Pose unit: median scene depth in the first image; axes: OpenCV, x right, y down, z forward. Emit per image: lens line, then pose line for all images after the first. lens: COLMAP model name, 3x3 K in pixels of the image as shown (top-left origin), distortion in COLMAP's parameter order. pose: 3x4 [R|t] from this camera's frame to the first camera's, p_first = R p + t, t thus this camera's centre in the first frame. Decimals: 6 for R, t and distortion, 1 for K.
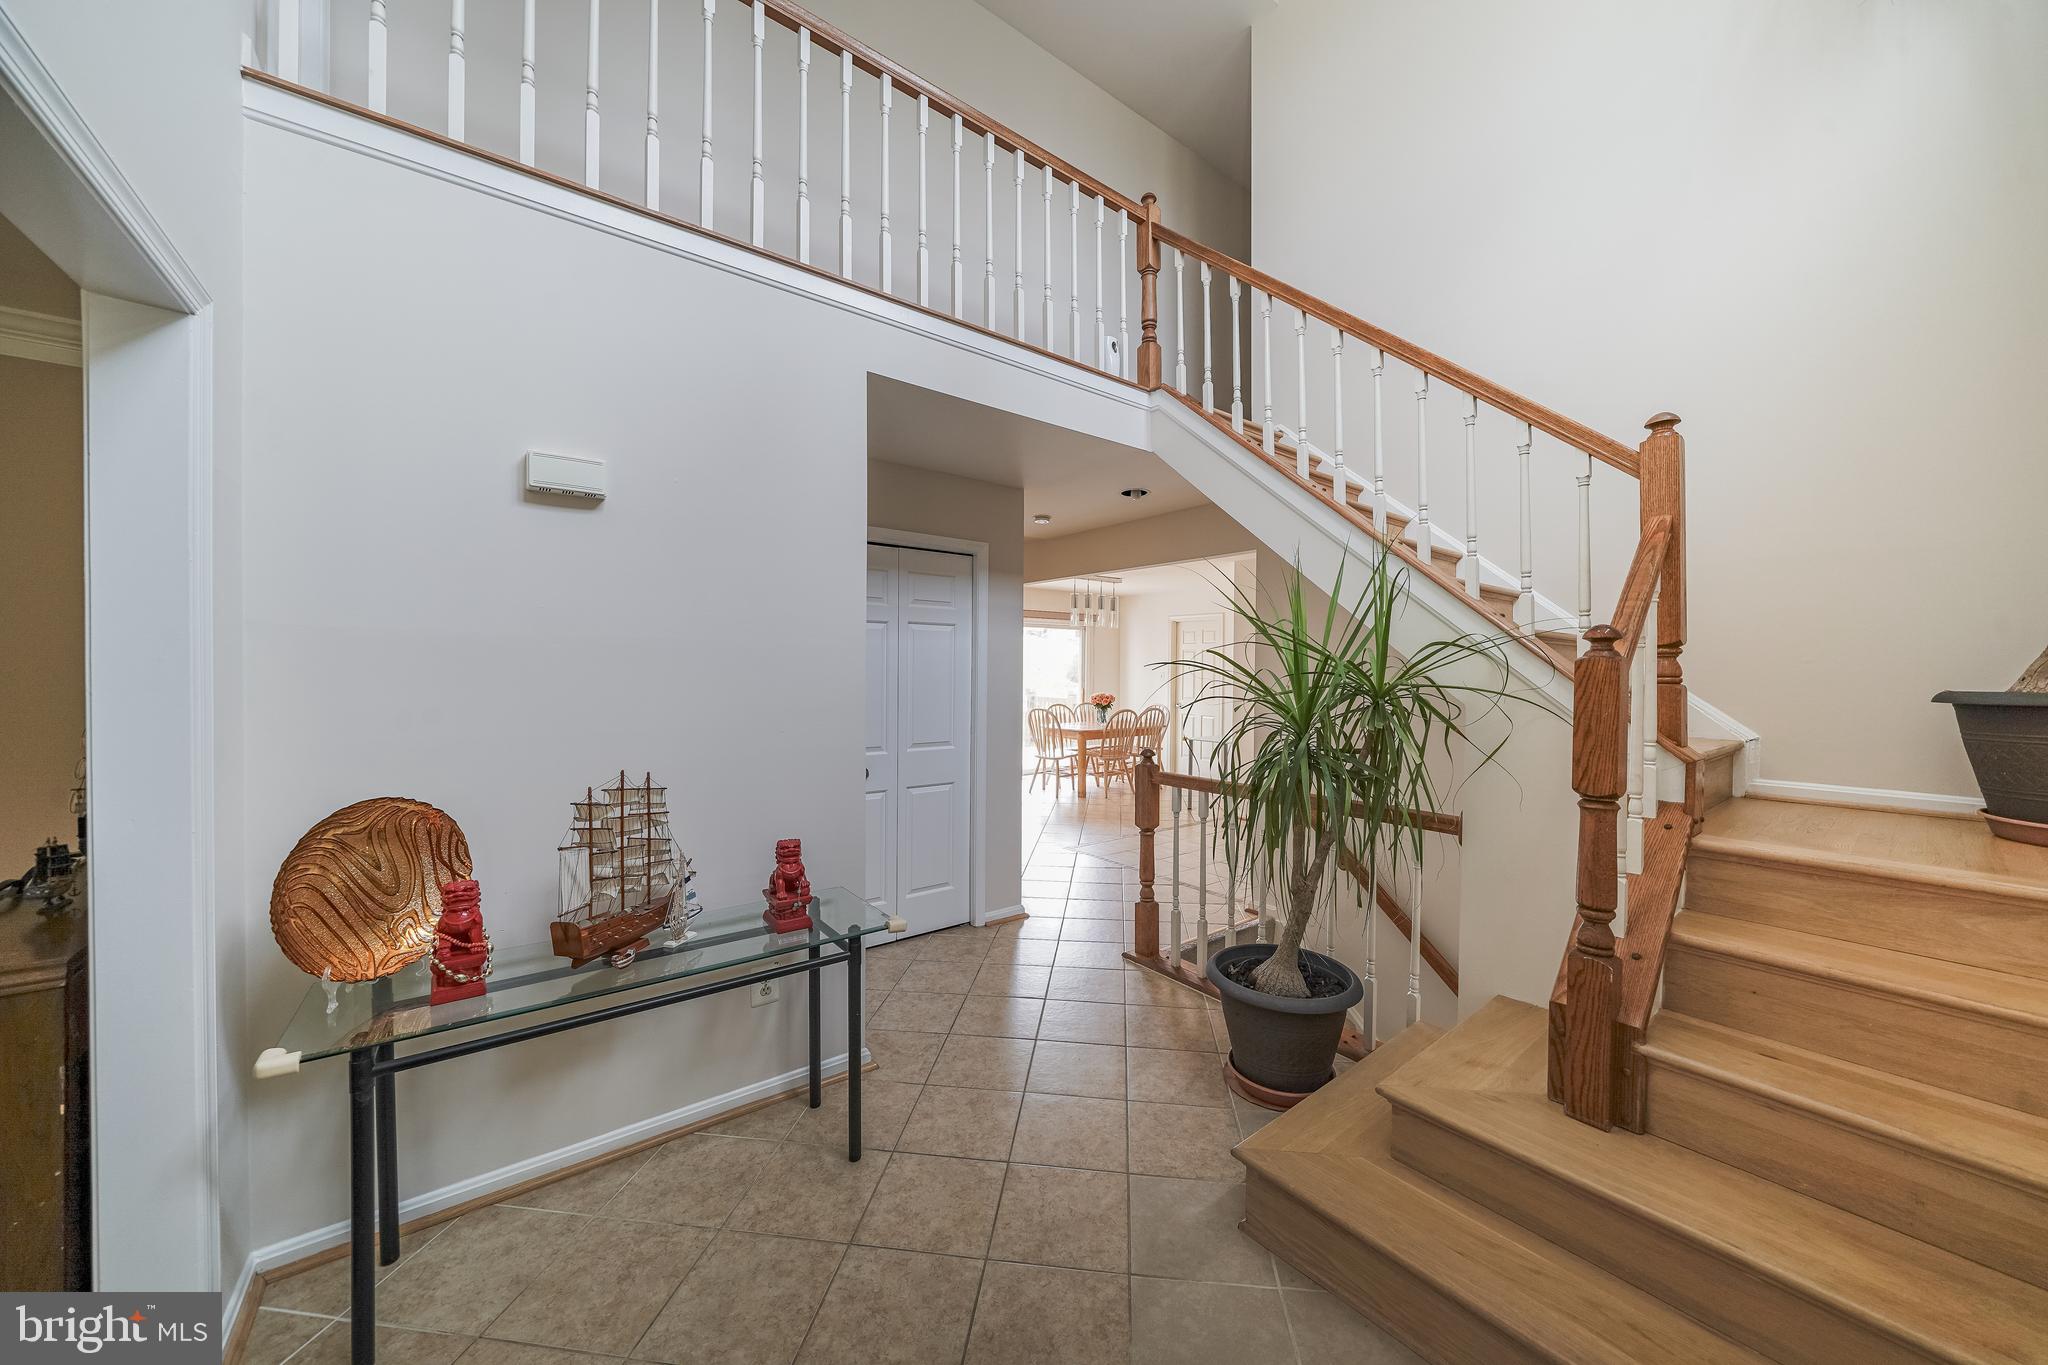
lens RADIAL K [[718.4, 0, 1026.0], [0, 718.4, 678.5], [0, 0, 1]] dist [-0.002423, -0.000120]
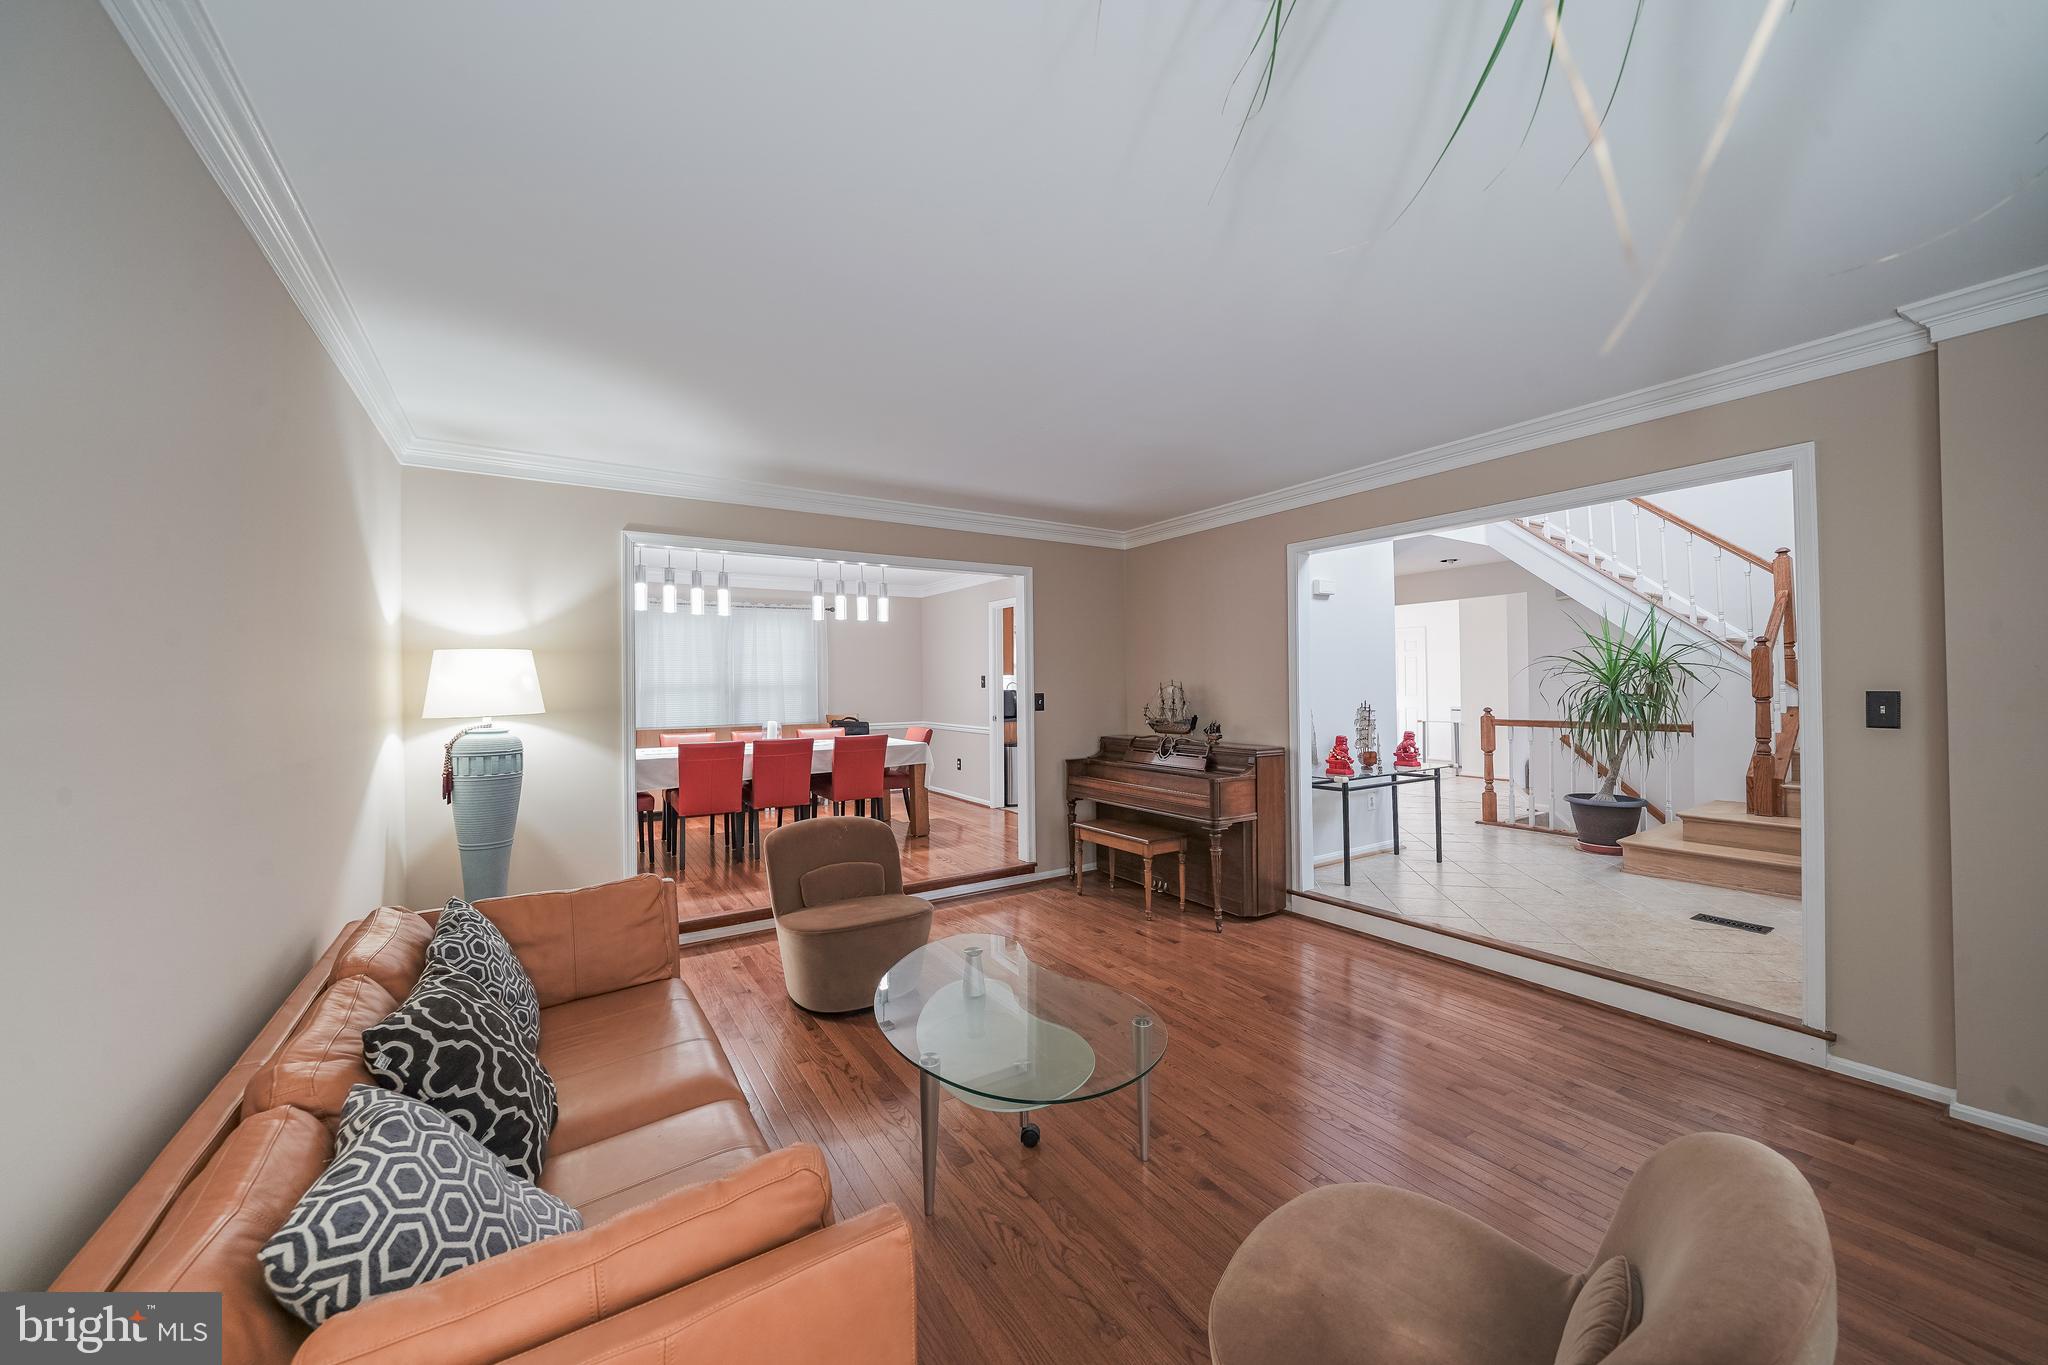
lens RADIAL K [[756.8, 0, 1027.1], [0, 756.8, 675.2], [0, 0, 1]] dist [-0.000344, 0.000004]
pose [[0.996786, -0.018573, -0.077932, -1.420397], [0.016314, 0.999431, -0.029533, 0.090480], [0.078436, 0.028167, 0.996521, -1.683047]]
